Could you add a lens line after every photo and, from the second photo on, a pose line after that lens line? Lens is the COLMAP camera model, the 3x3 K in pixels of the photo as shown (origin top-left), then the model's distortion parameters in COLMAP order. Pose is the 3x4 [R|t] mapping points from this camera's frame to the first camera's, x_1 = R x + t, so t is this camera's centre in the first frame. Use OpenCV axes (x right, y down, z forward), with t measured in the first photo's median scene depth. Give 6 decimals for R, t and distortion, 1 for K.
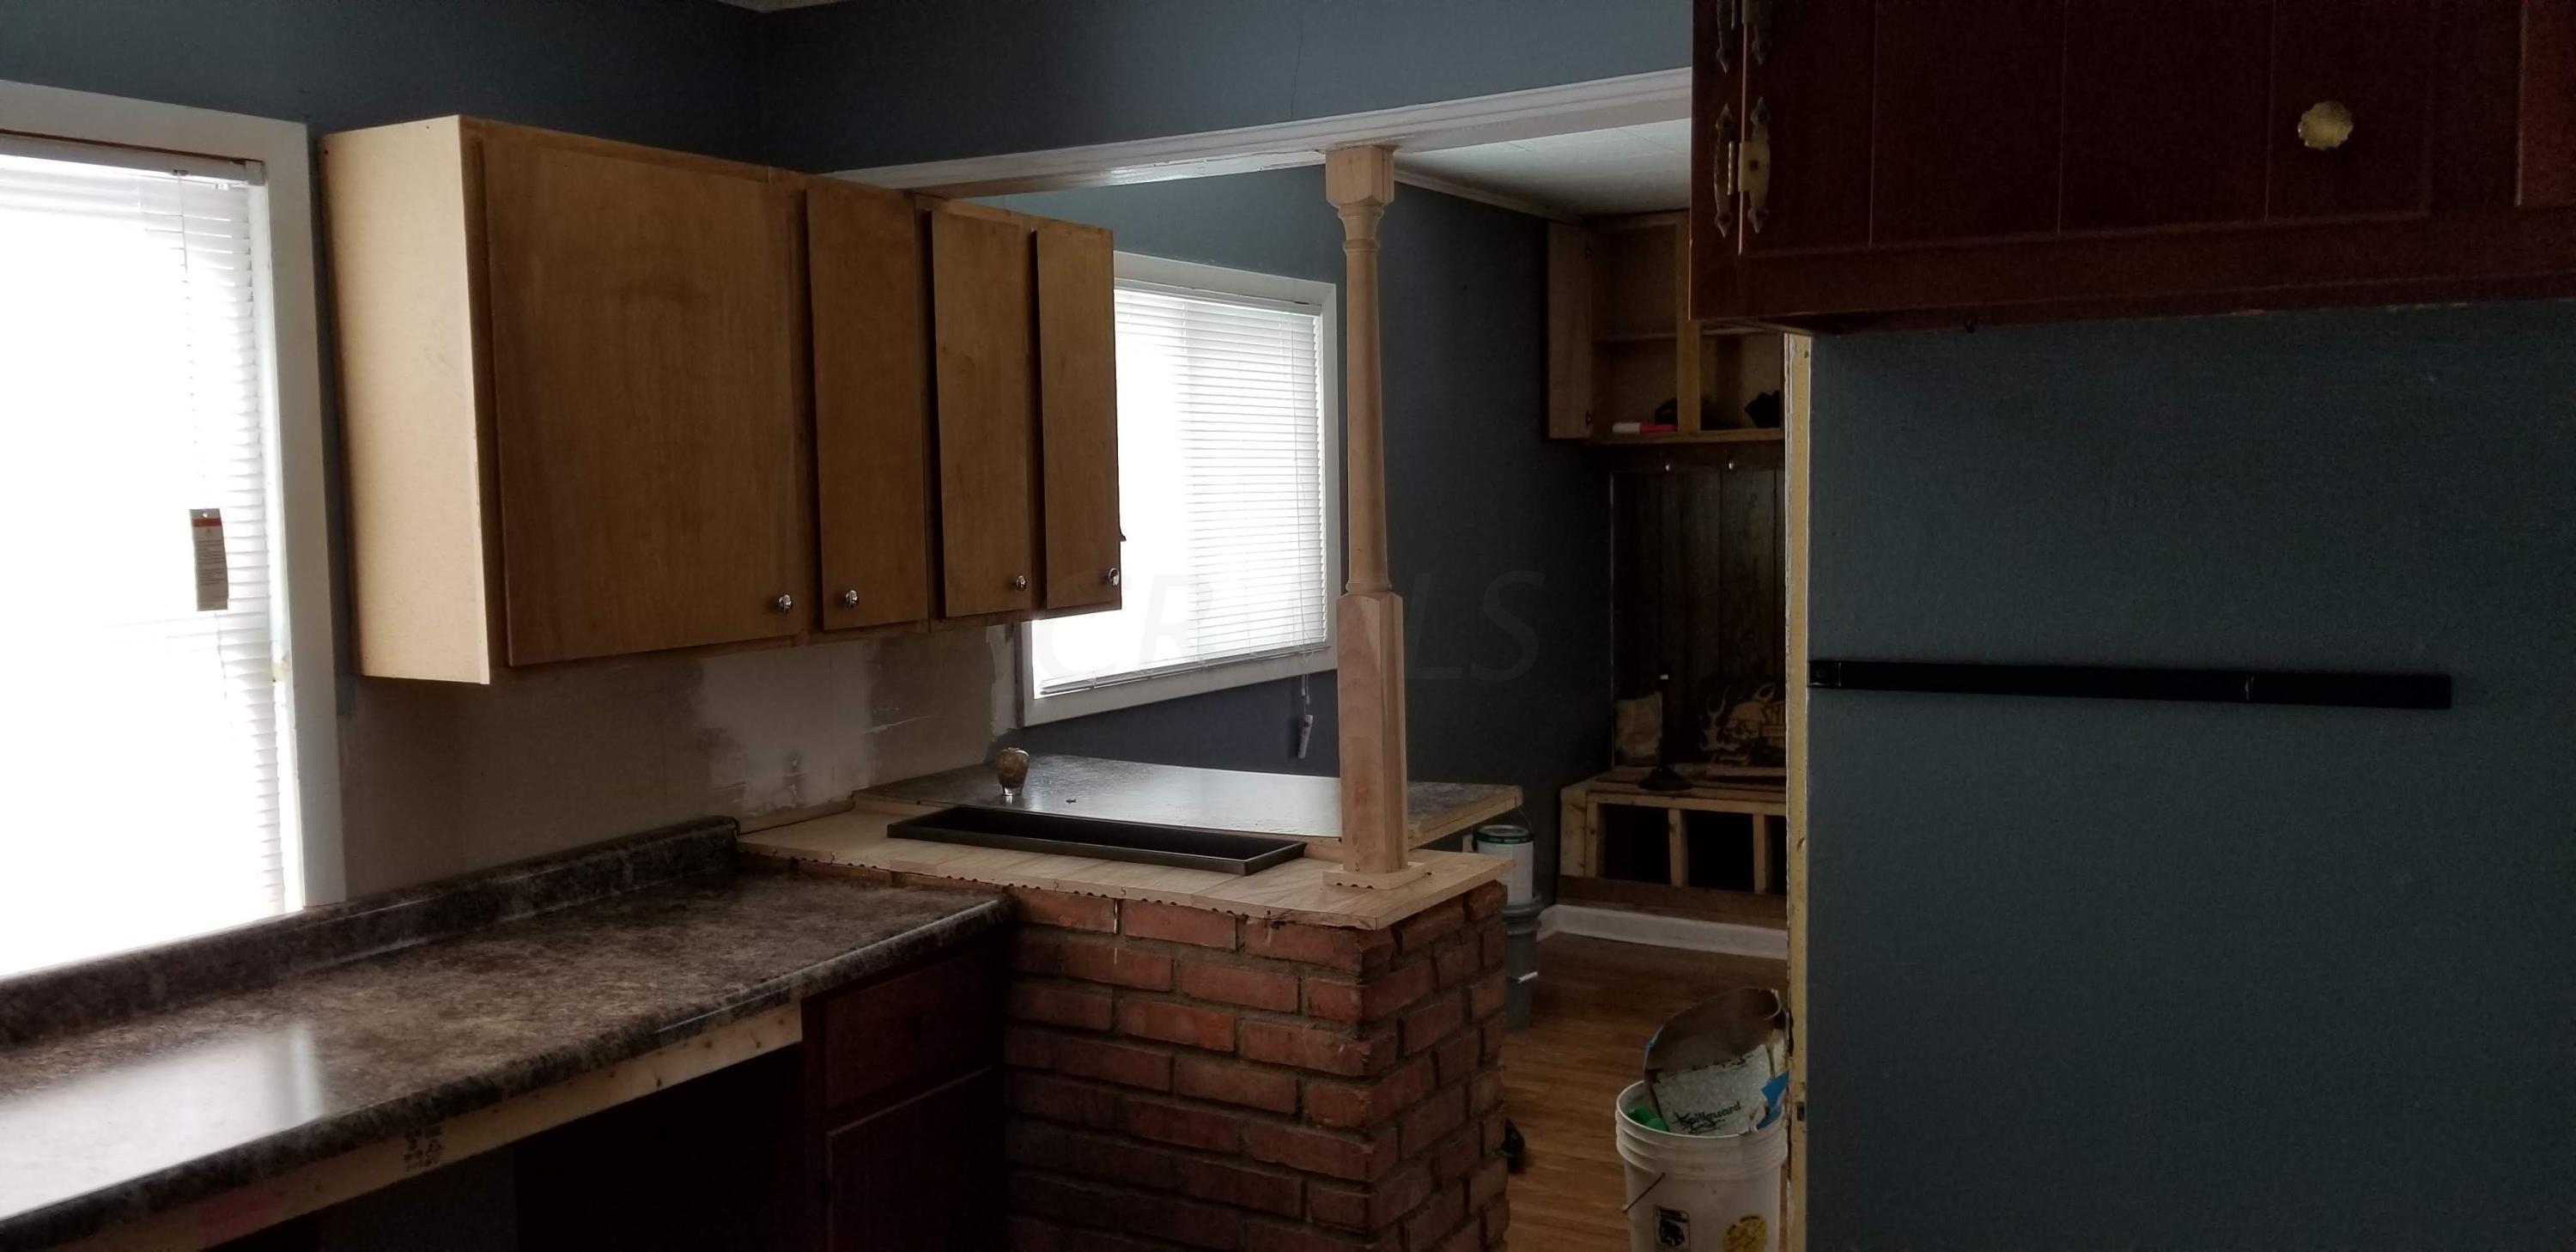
lens RADIAL K [[2017.7, 0, 1243.0], [0, 2017.7, 645.9], [0, 0, 1]] dist [0.145725, -0.285900]
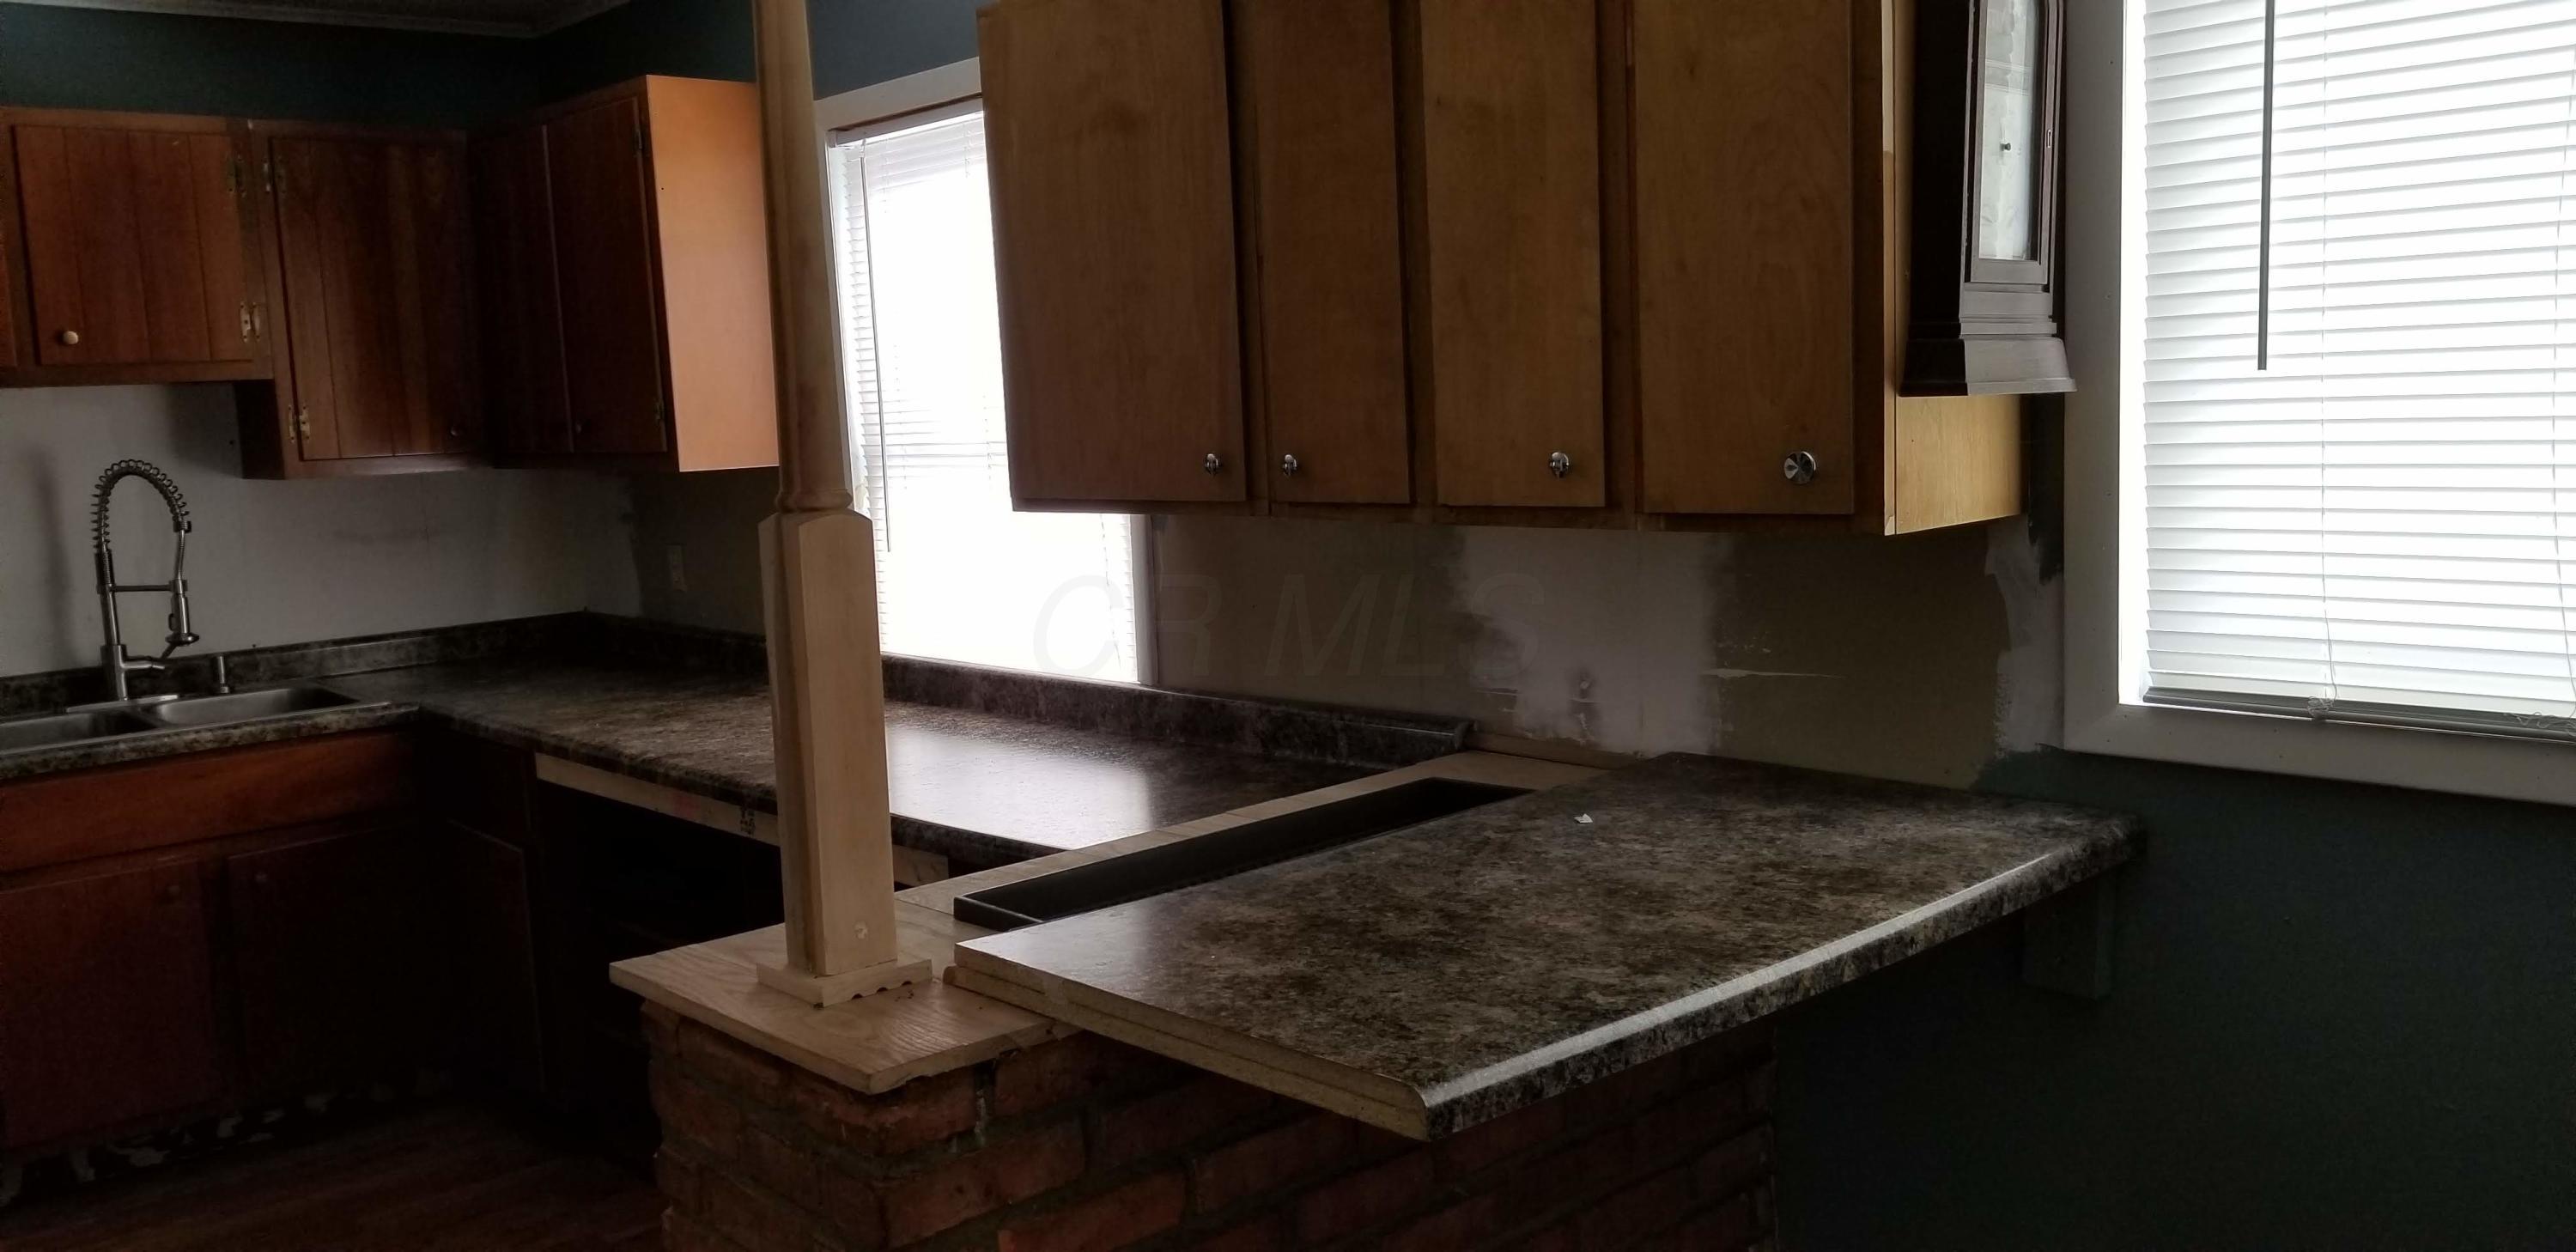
lens RADIAL K [[2017.7, 0, 1243.0], [0, 2017.7, 645.9], [0, 0, 1]] dist [0.145725, -0.285900]
pose [[-0.296893, 0.158919, -0.941594, 0.606207], [-0.028094, 0.984174, 0.174964, -0.097976], [0.954497, 0.078399, -0.287730, 1.297192]]
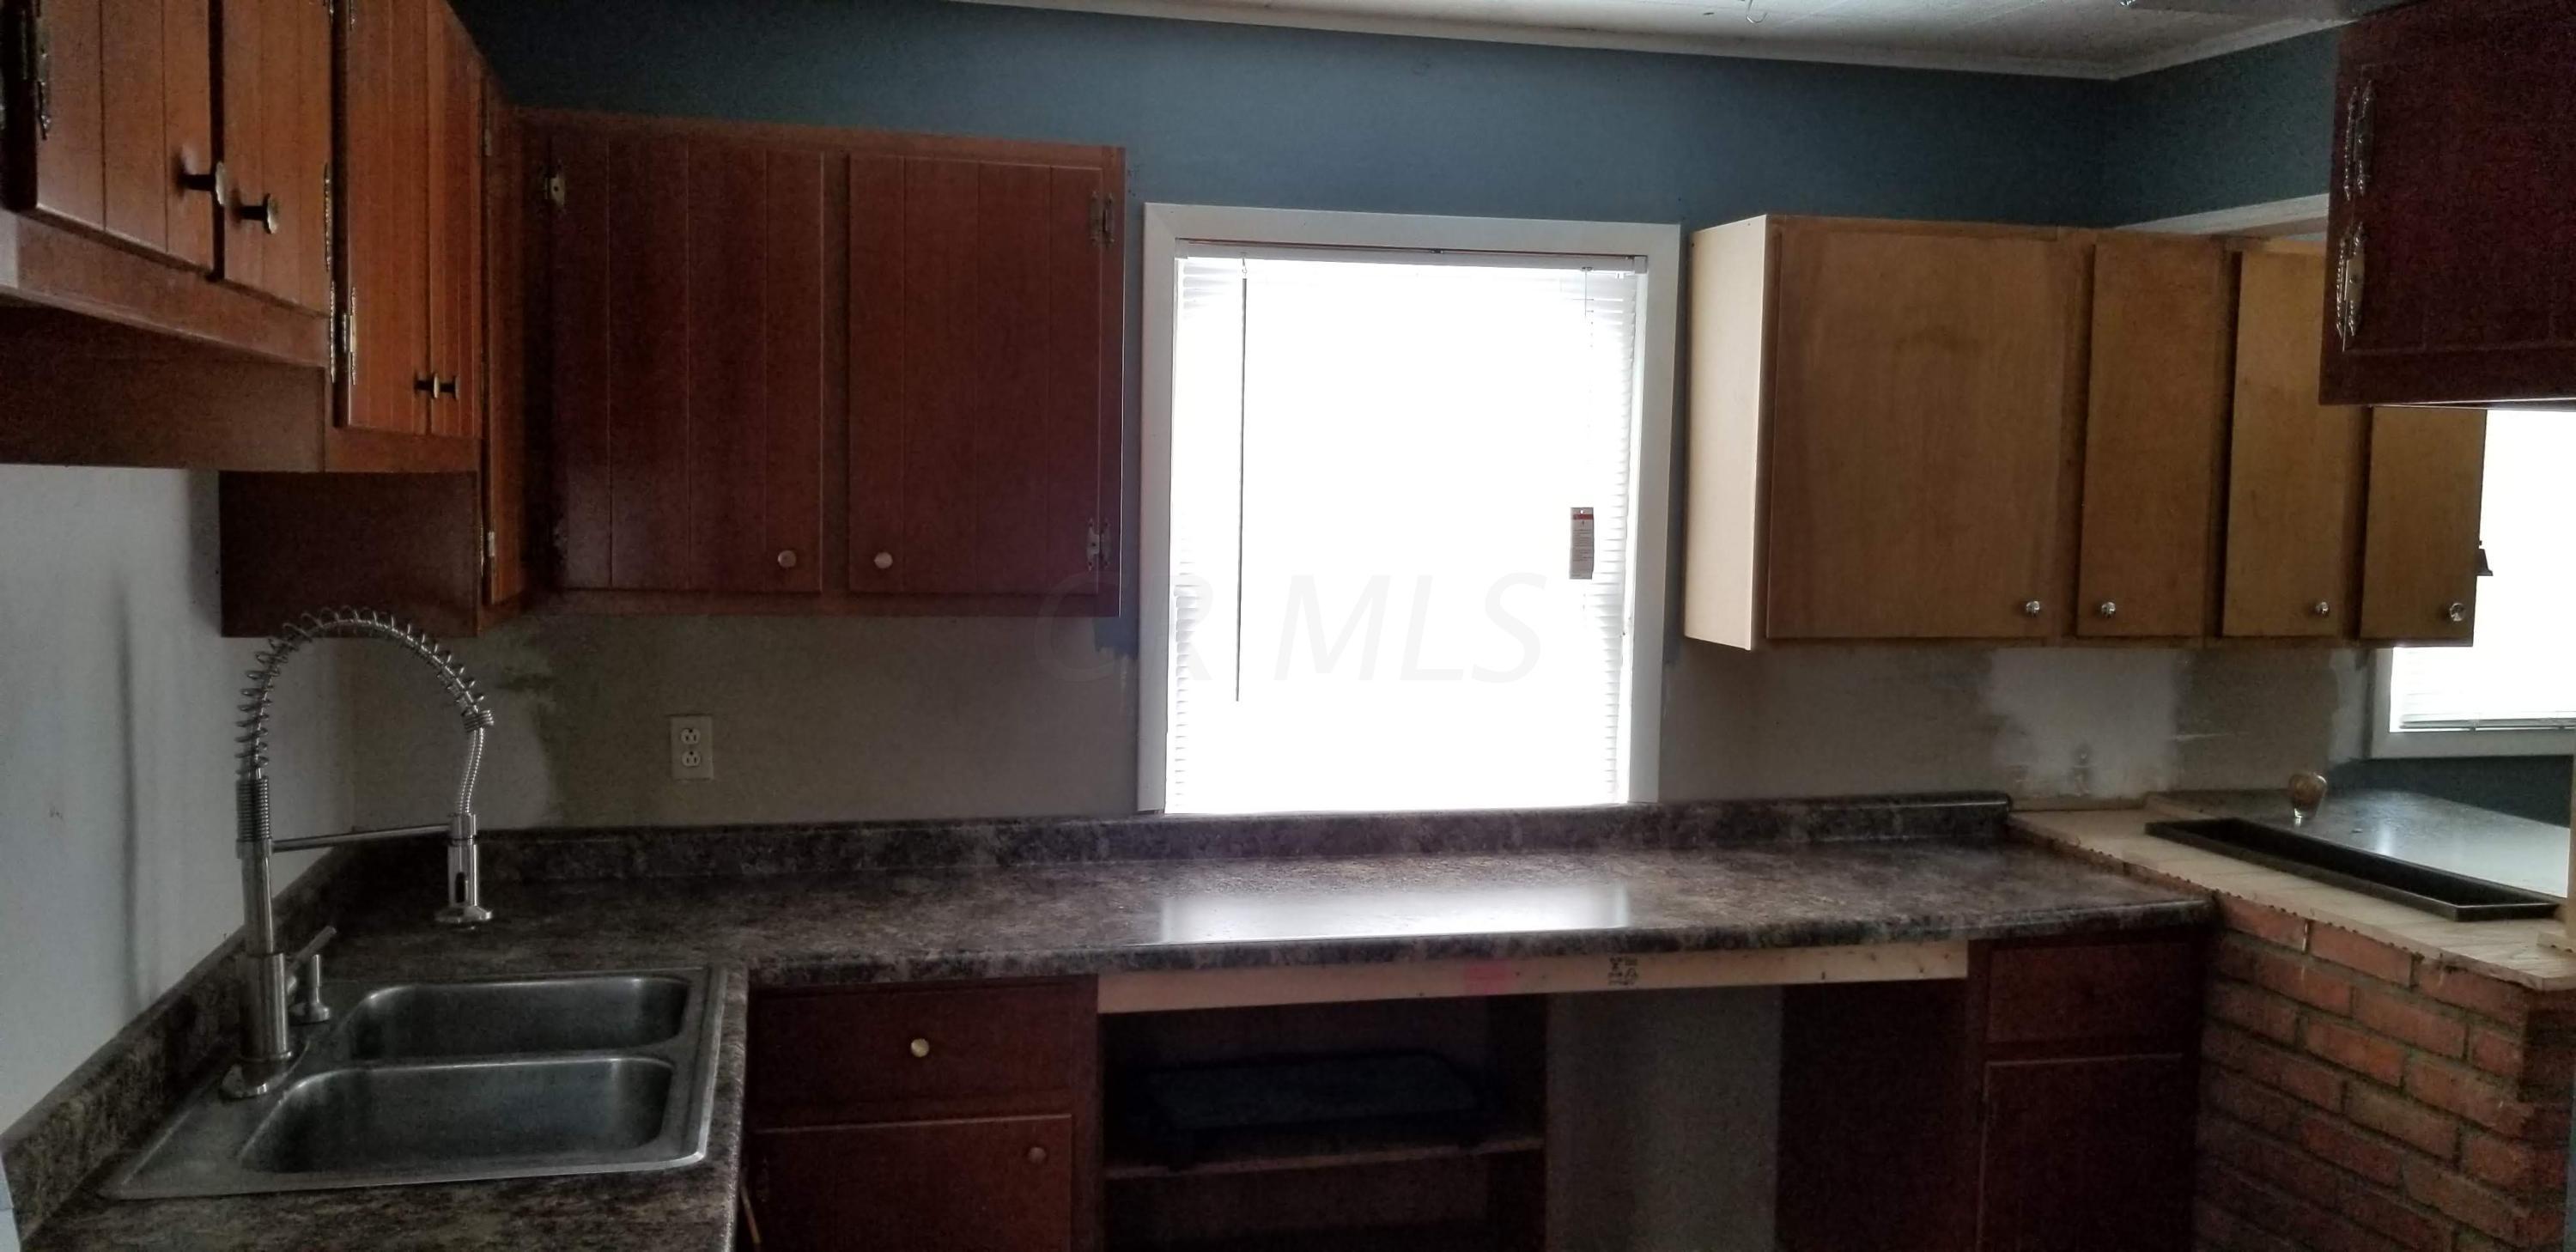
lens RADIAL K [[2017.7, 0, 1243.0], [0, 2017.7, 645.9], [0, 0, 1]] dist [0.145725, -0.285900]
pose [[0.701613, 0.093234, -0.706433, 0.282457], [-0.091657, 0.994975, 0.040283, -0.005663], [0.706639, 0.036486, 0.706633, -0.126517]]
